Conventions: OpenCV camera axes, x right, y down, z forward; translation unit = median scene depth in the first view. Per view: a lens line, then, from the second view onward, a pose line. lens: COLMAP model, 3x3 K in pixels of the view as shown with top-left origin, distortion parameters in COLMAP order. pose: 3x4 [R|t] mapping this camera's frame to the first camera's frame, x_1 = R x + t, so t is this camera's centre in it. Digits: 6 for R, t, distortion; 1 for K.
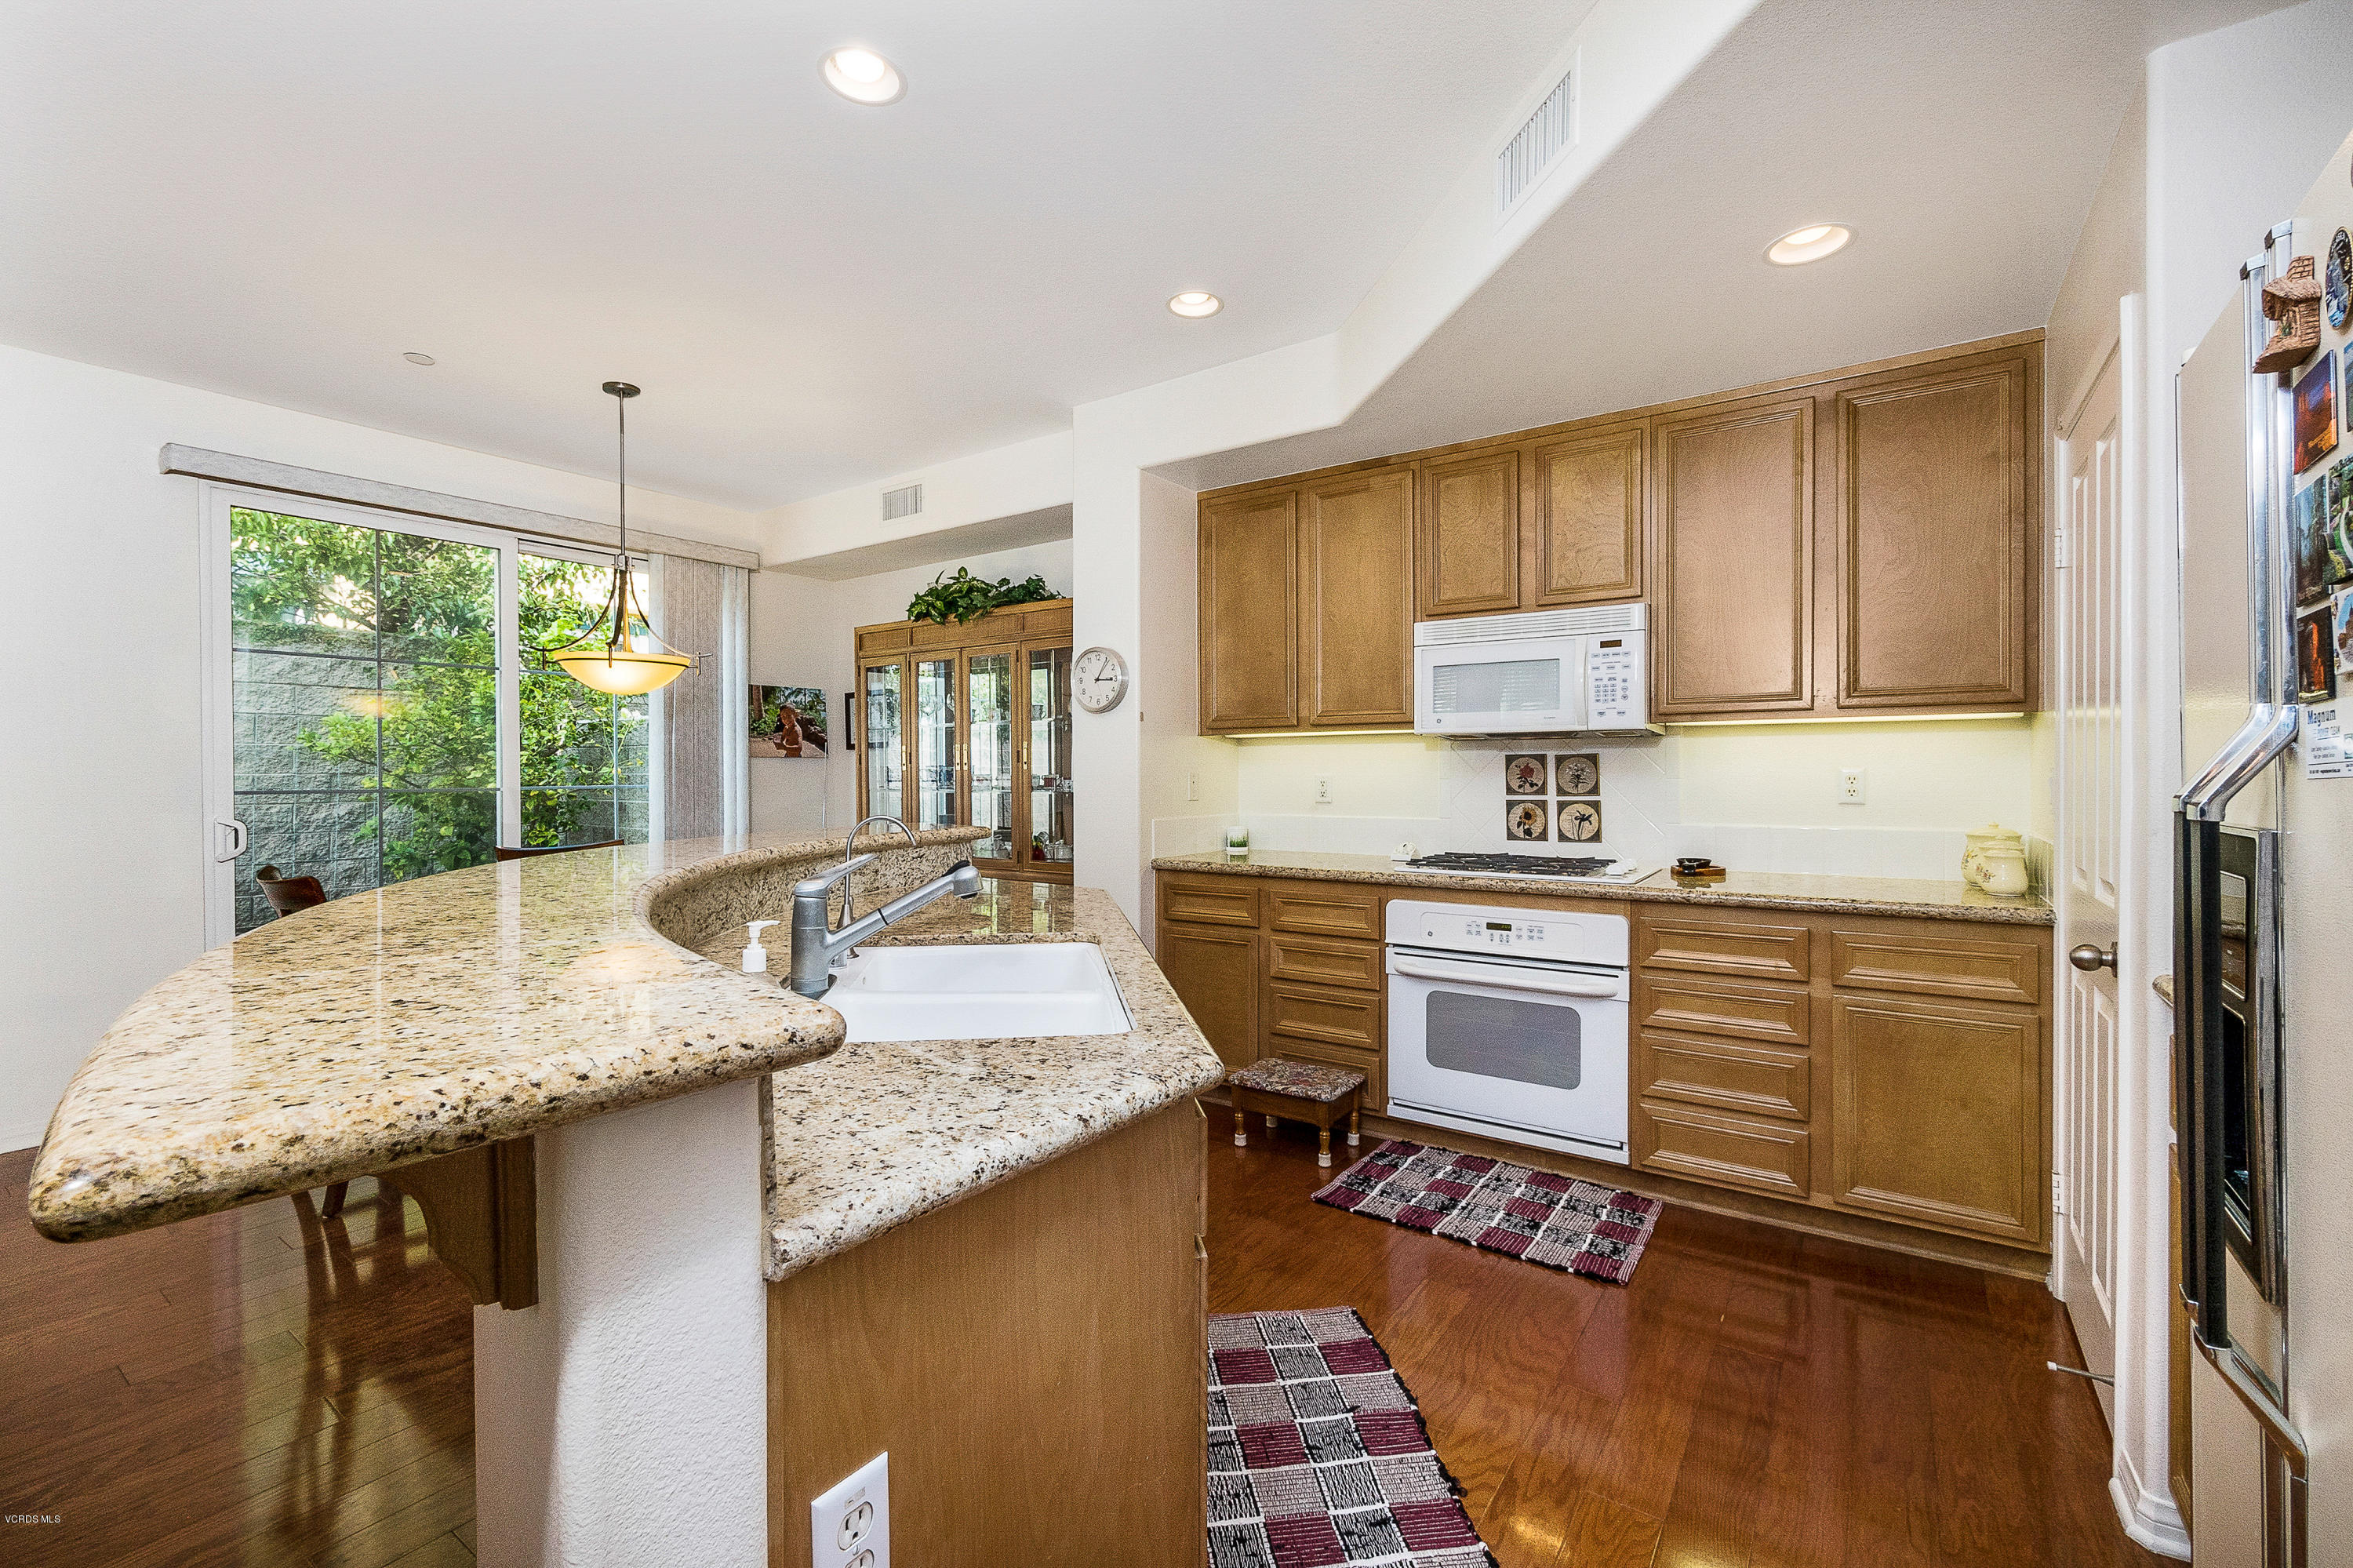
lens RADIAL K [[1001.3, 0, 1185.7], [0, 1001.3, 782.5], [0, 0, 1]] dist [-0.003167, -0.000160]
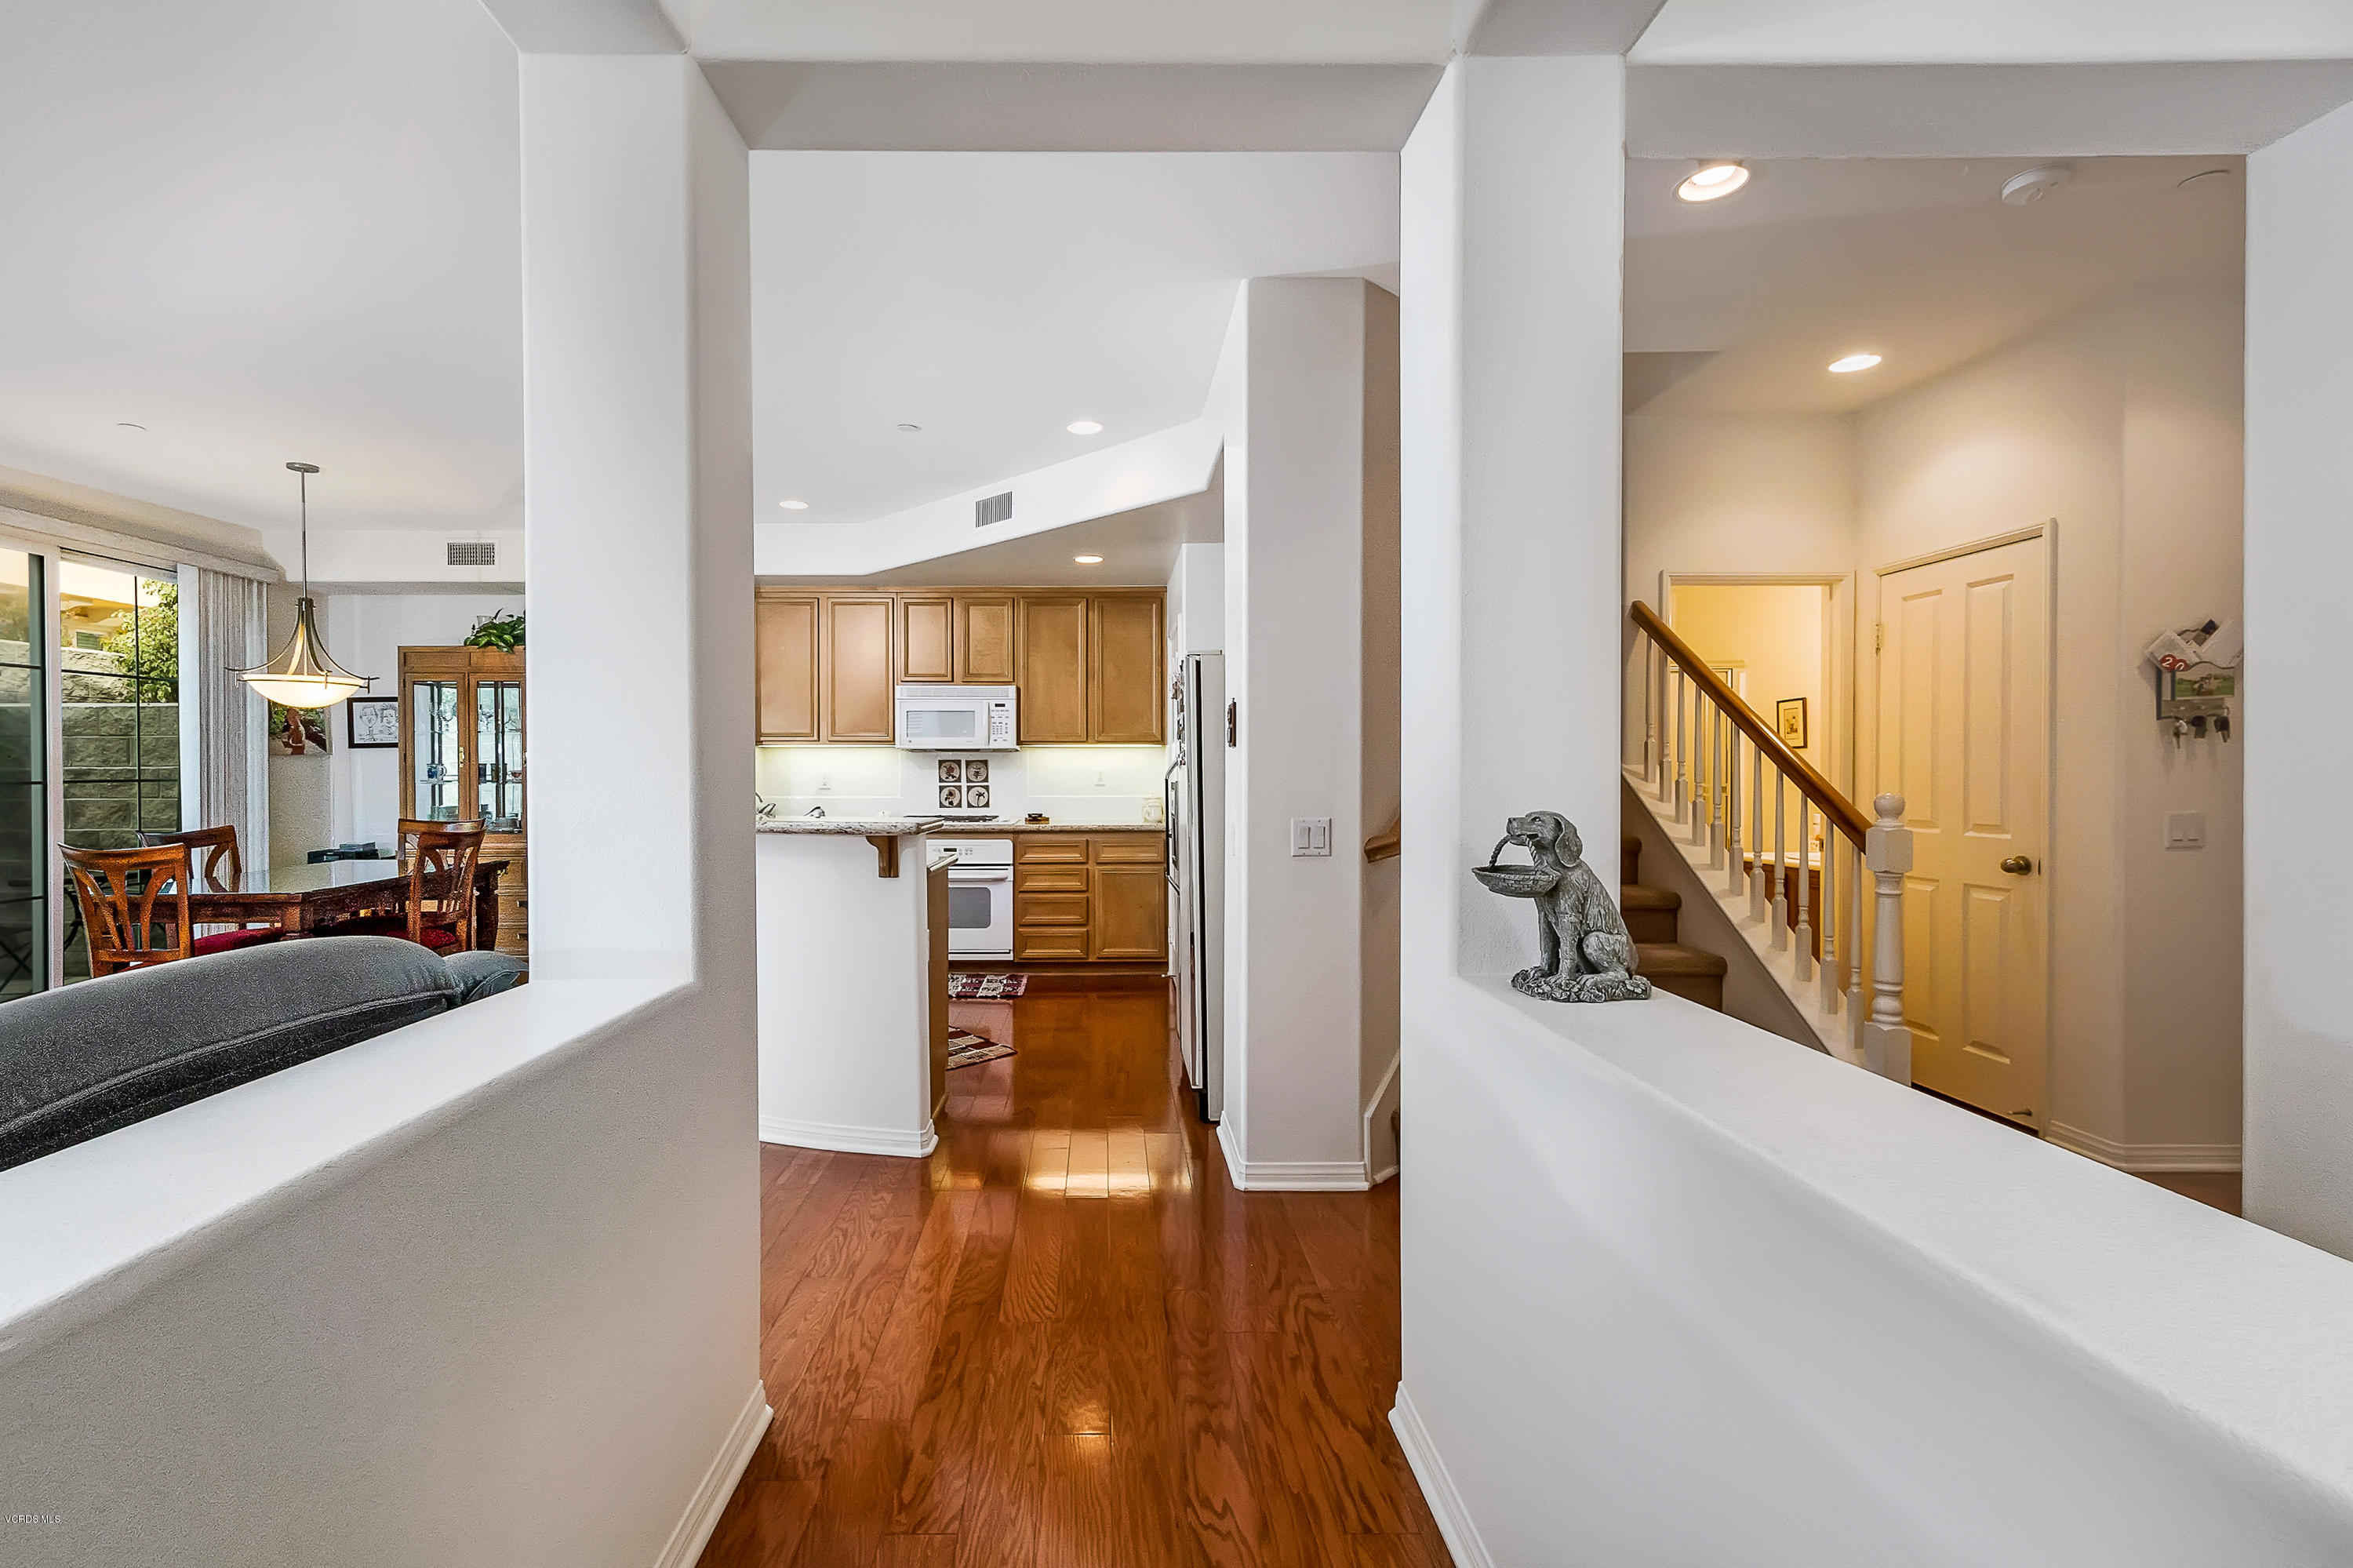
lens RADIAL K [[1001.3, 0, 1105.3], [0, 1001.3, 780.1], [0, 0, 1]] dist [-0.003167, -0.000160]
pose [[0.816359, -0.005203, 0.577522, -0.544305], [0.004036, 0.999986, 0.003304, 0.003562], [-0.577531, -0.000366, 0.816369, -0.732621]]
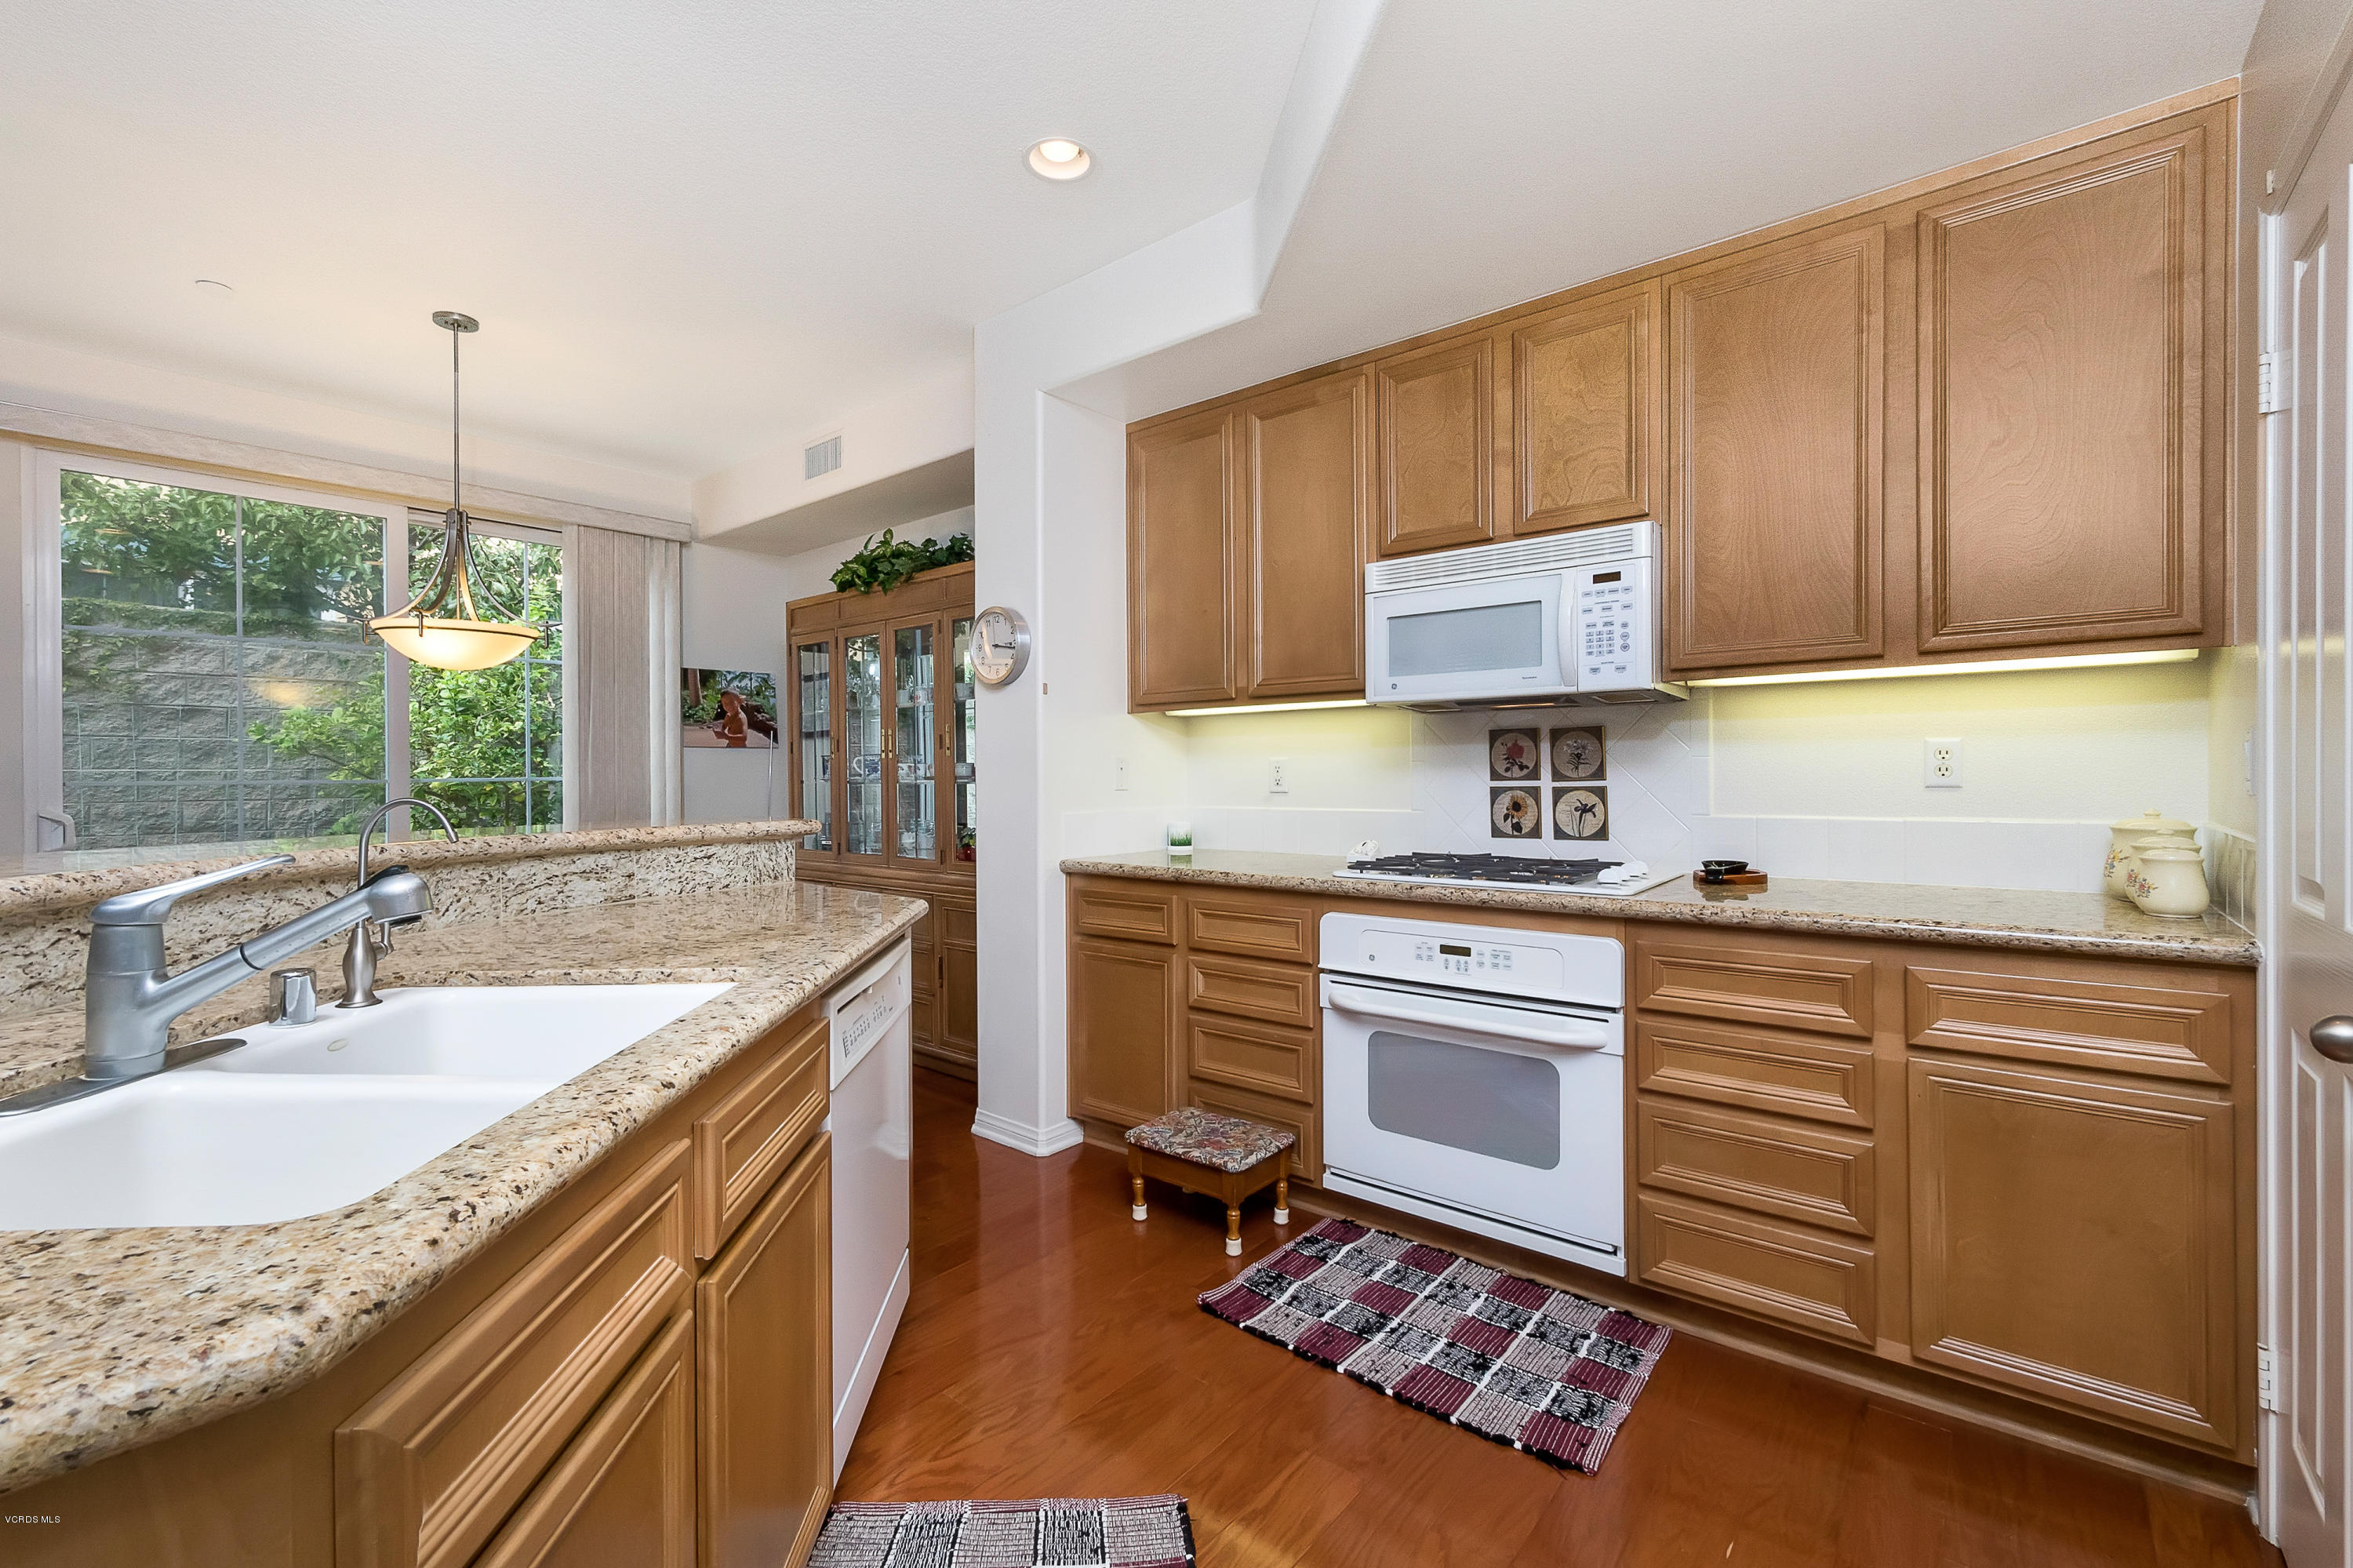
lens RADIAL K [[1001.3, 0, 1184.0], [0, 1001.3, 780.9], [0, 0, 1]] dist [-0.003167, -0.000160]
pose [[0.996535, -0.004670, -0.083040, 0.166008], [0.004620, 0.999989, -0.000805, 0.014126], [0.083043, 0.000418, 0.996546, 0.216560]]
